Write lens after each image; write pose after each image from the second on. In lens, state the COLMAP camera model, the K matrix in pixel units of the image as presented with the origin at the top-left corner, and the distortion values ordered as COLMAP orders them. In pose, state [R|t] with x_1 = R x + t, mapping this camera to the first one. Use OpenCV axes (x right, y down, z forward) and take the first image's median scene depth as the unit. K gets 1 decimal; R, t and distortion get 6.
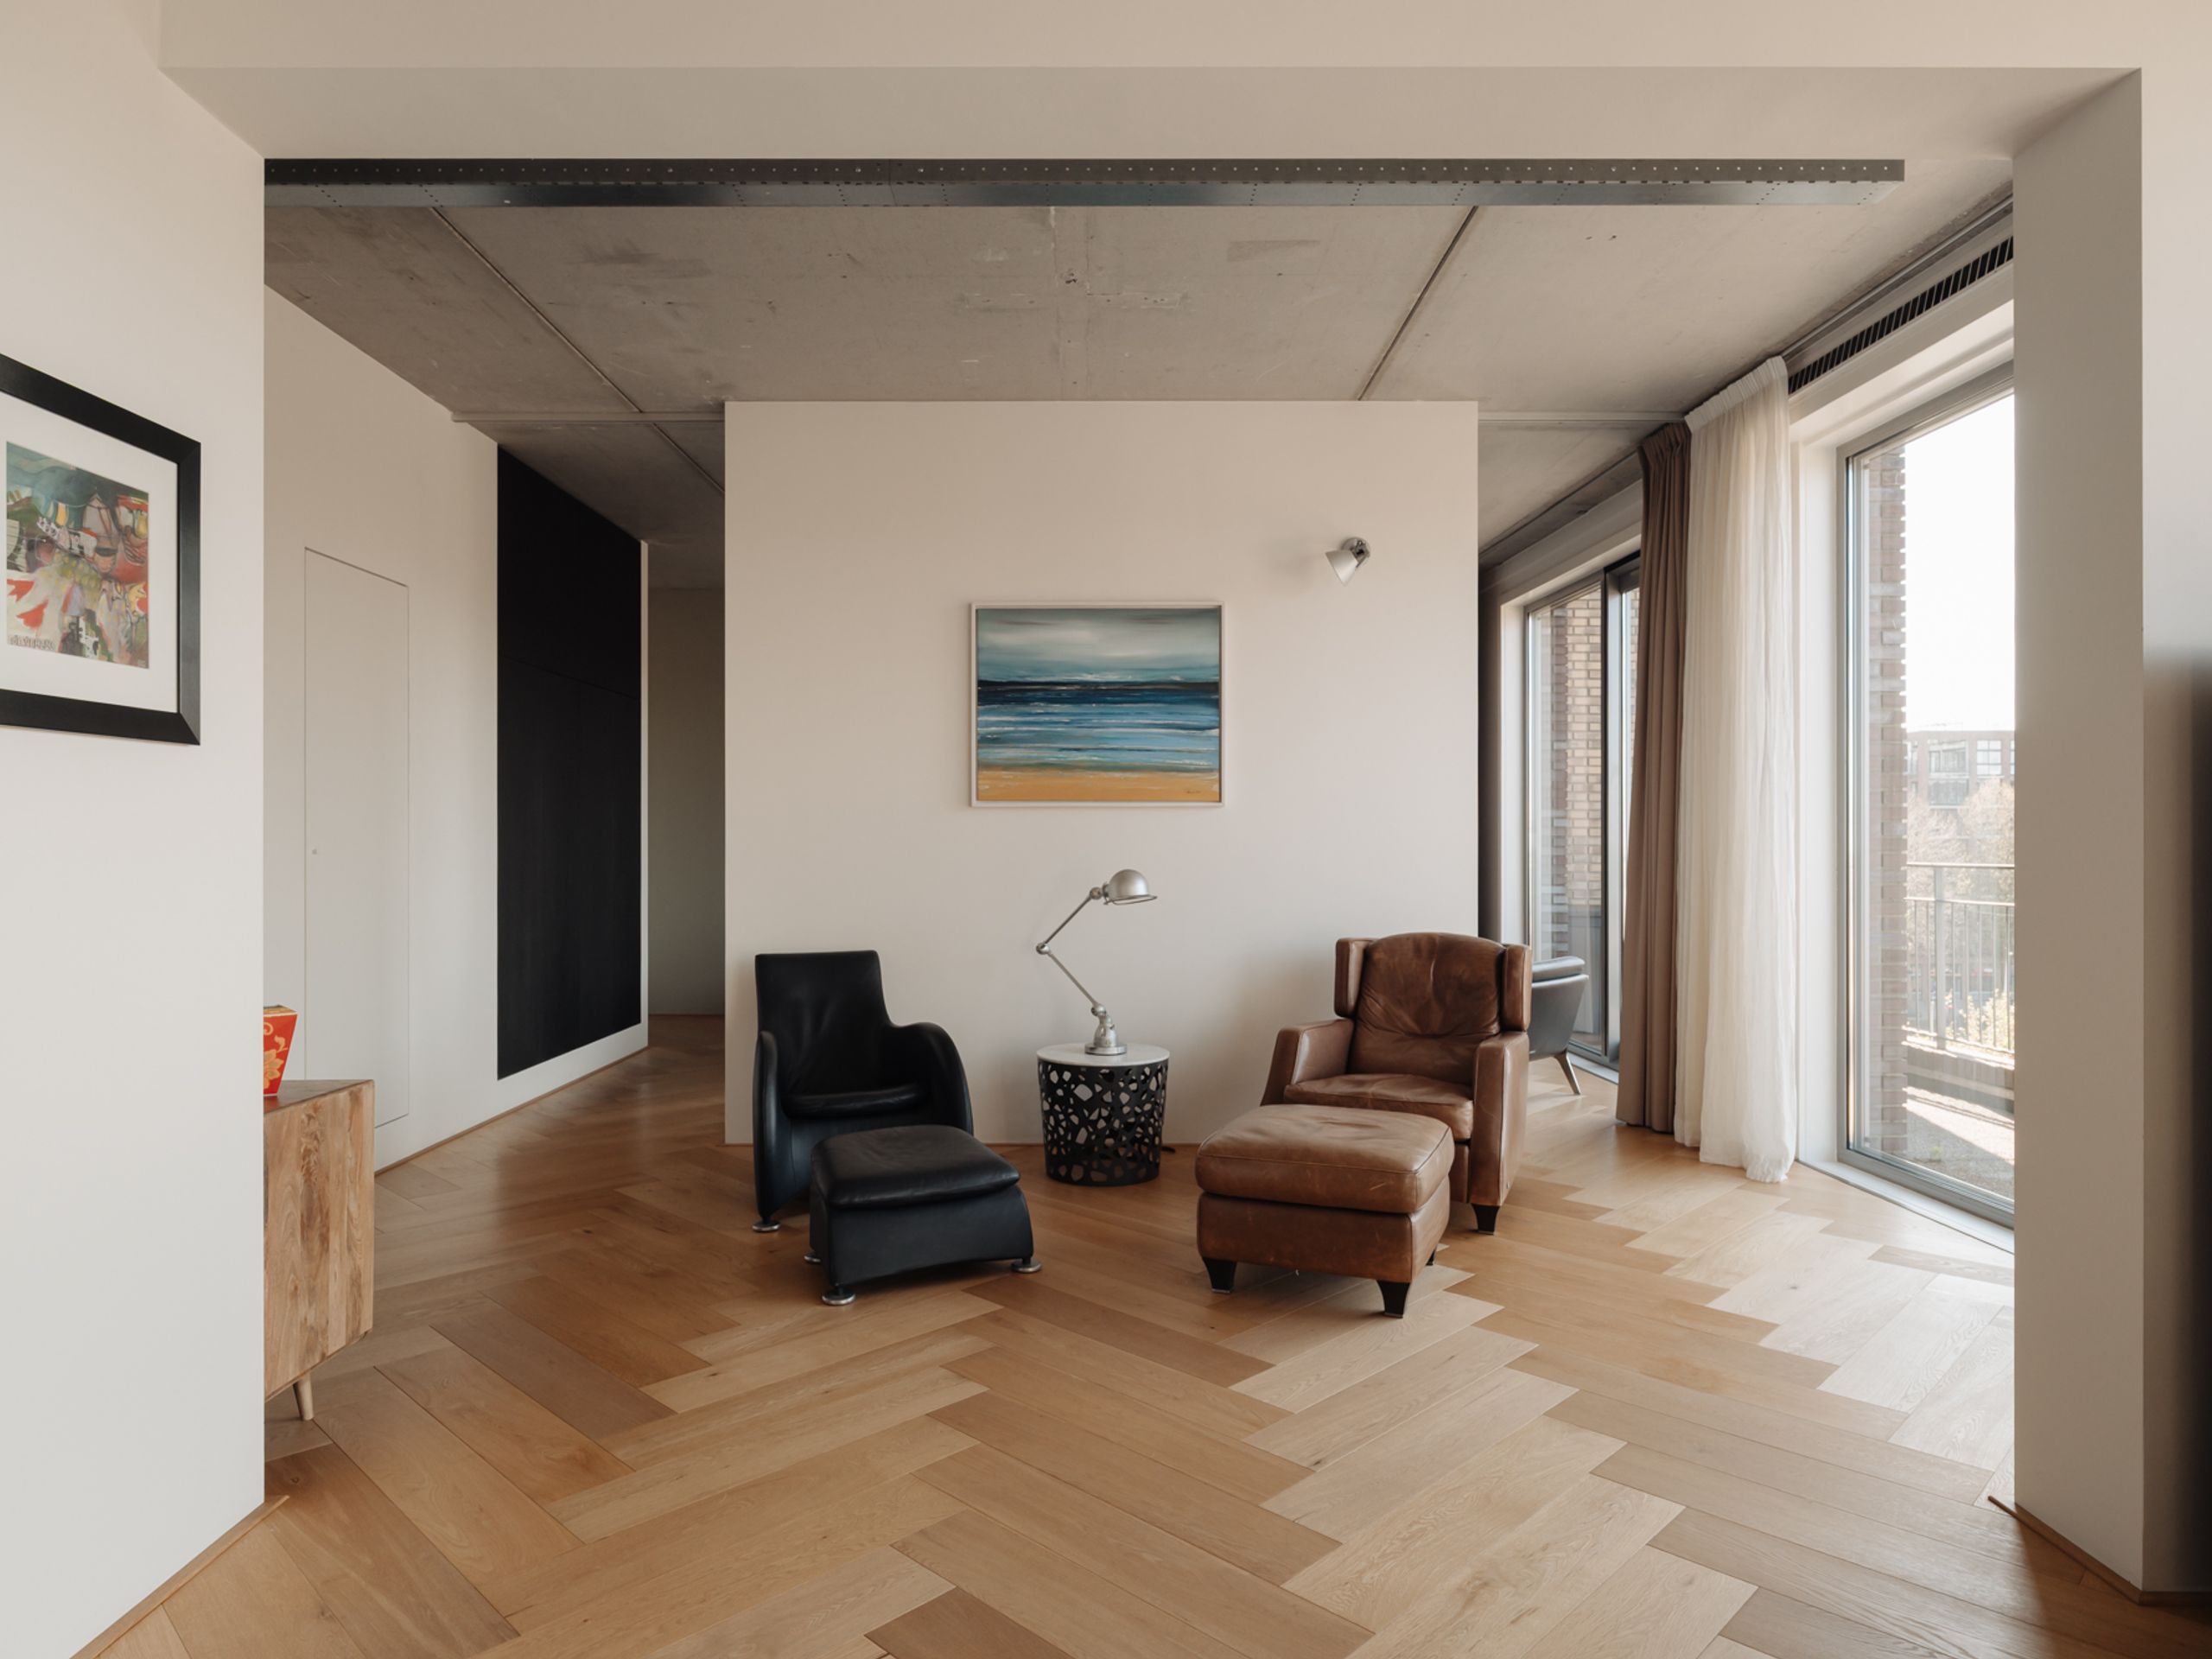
lens RADIAL K [[1322.8, 0, 1106.0], [0, 1322.8, 829.5], [0, 0, 1]] dist [0.040870, -0.000111]
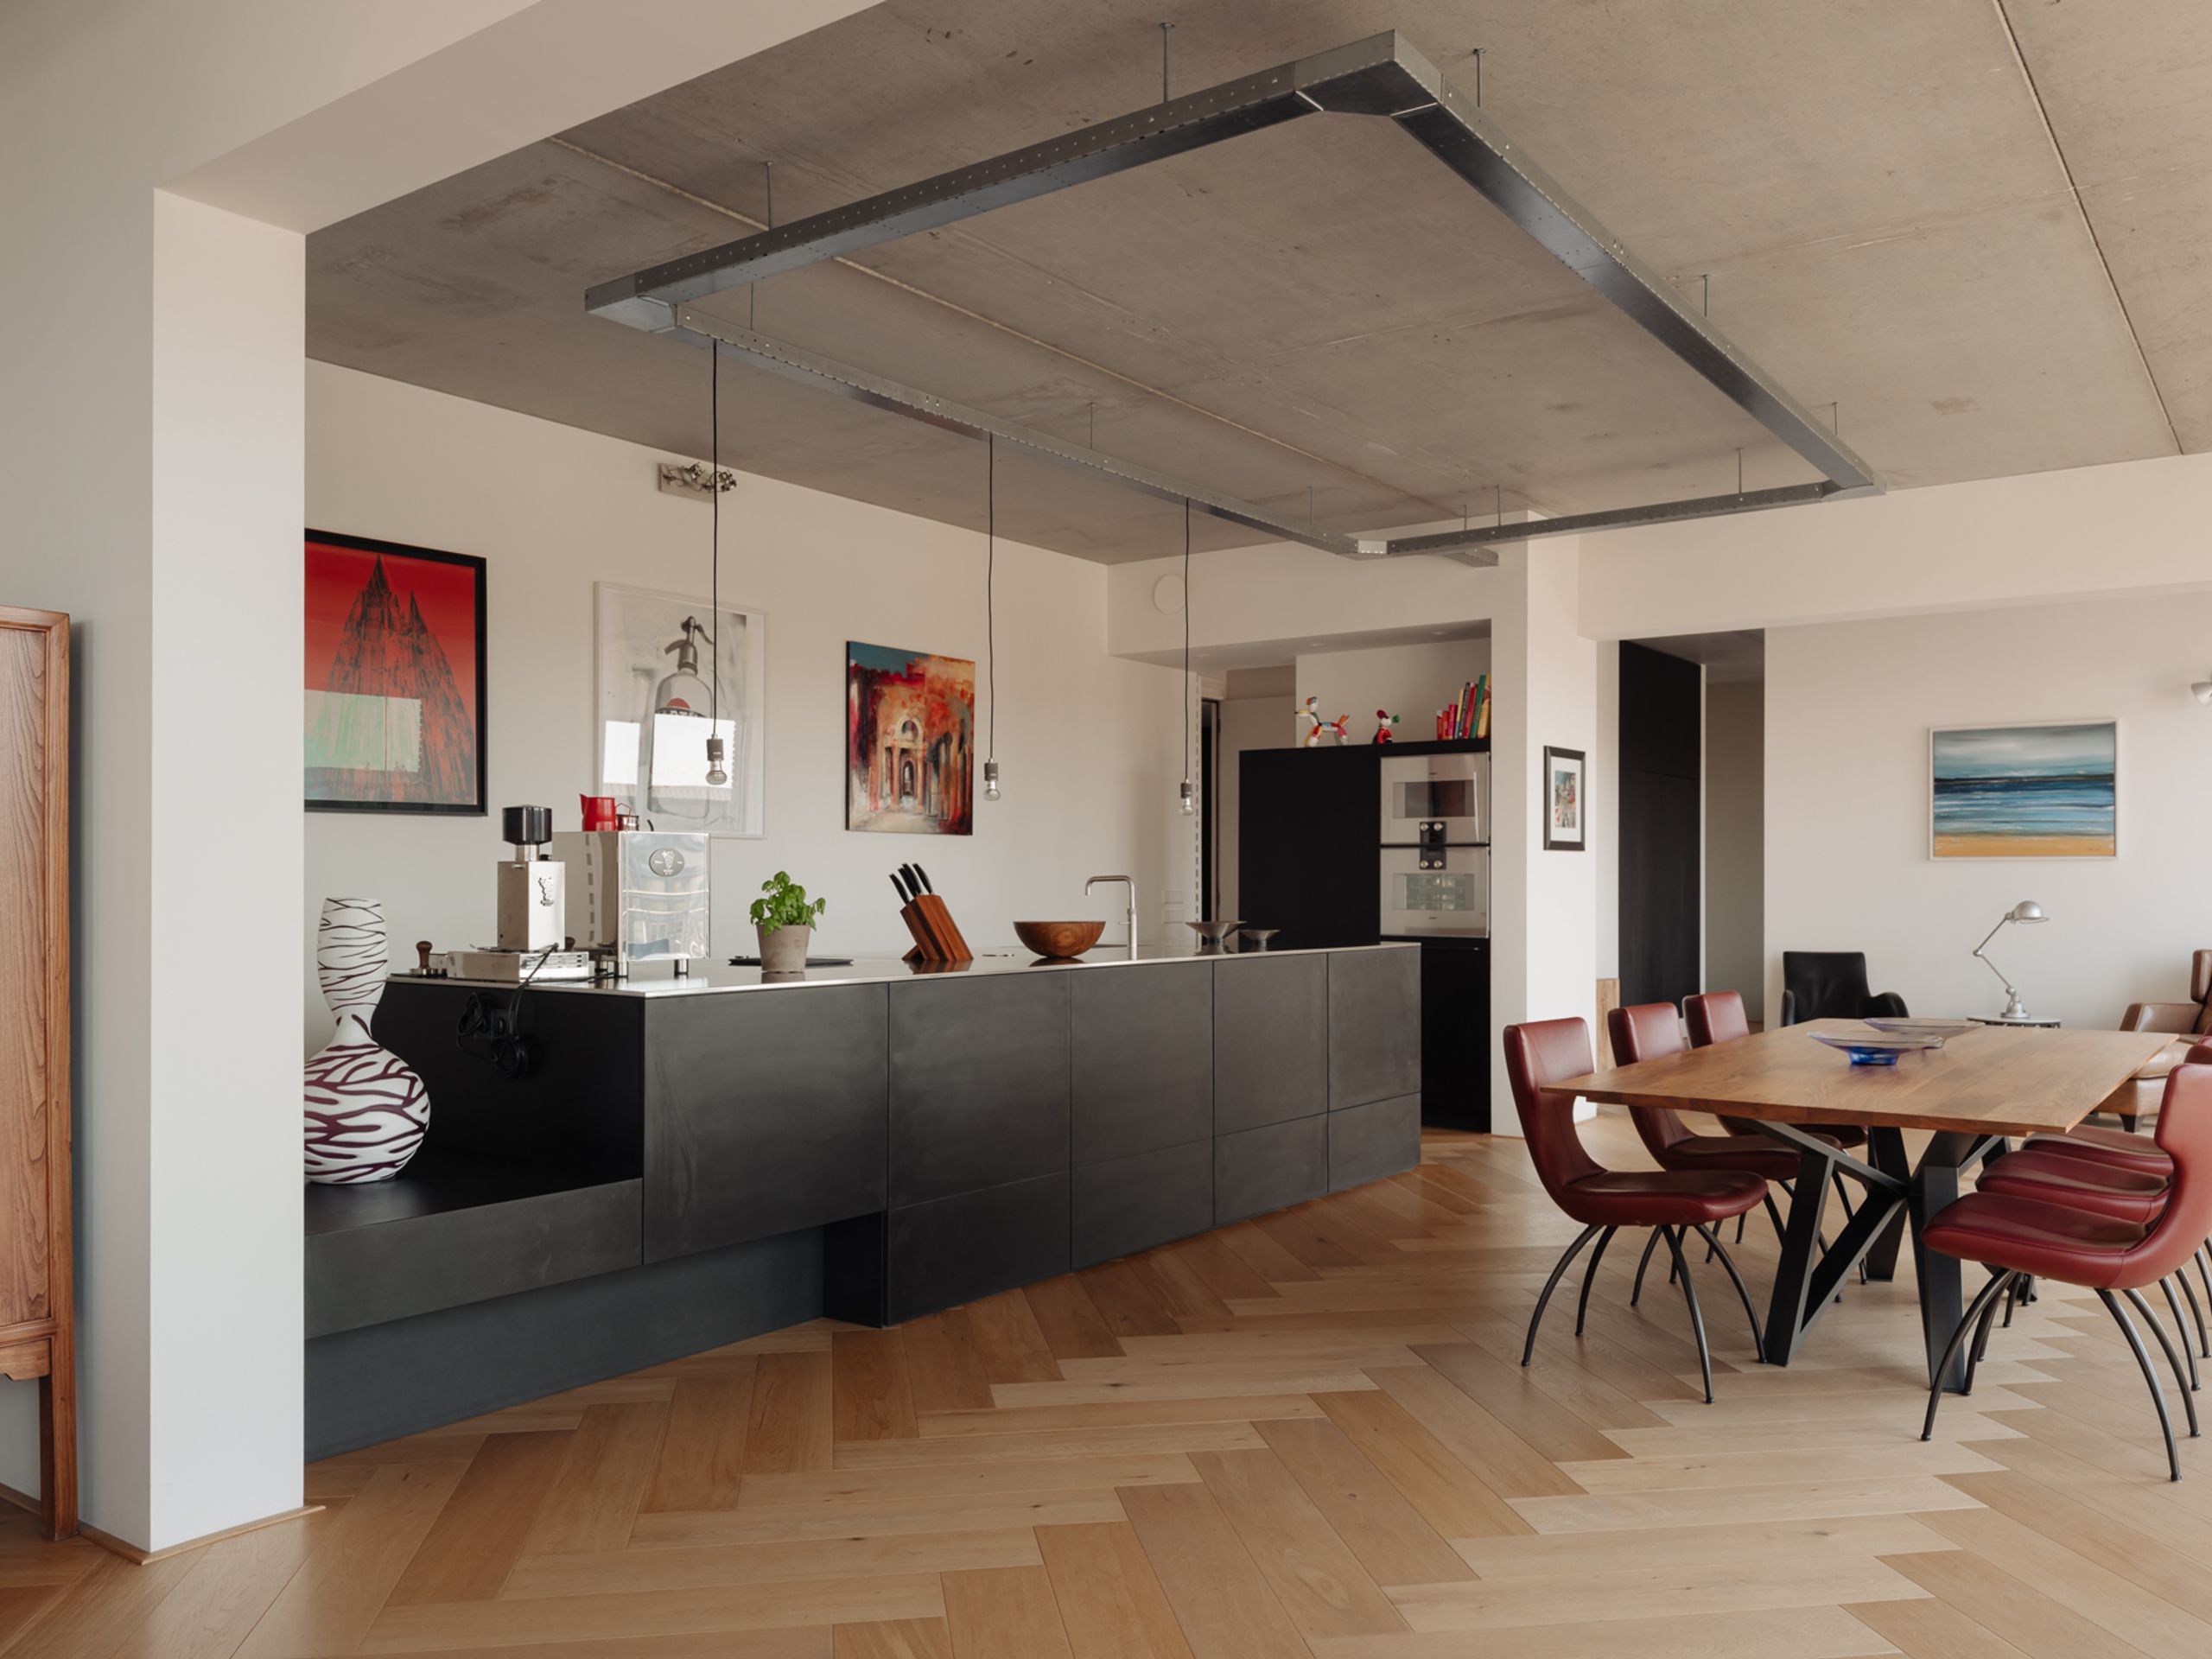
lens RADIAL K [[1712.2, 0, 1109.7], [0, 1712.2, 883.5], [0, 0, 1]] dist [0.061486, -0.077083]
pose [[0.800782, -0.001173, -0.598954, 0.342407], [0.006531, 0.999956, 0.006773, -0.010835], [0.598920, -0.009336, 0.800754, -1.192105]]
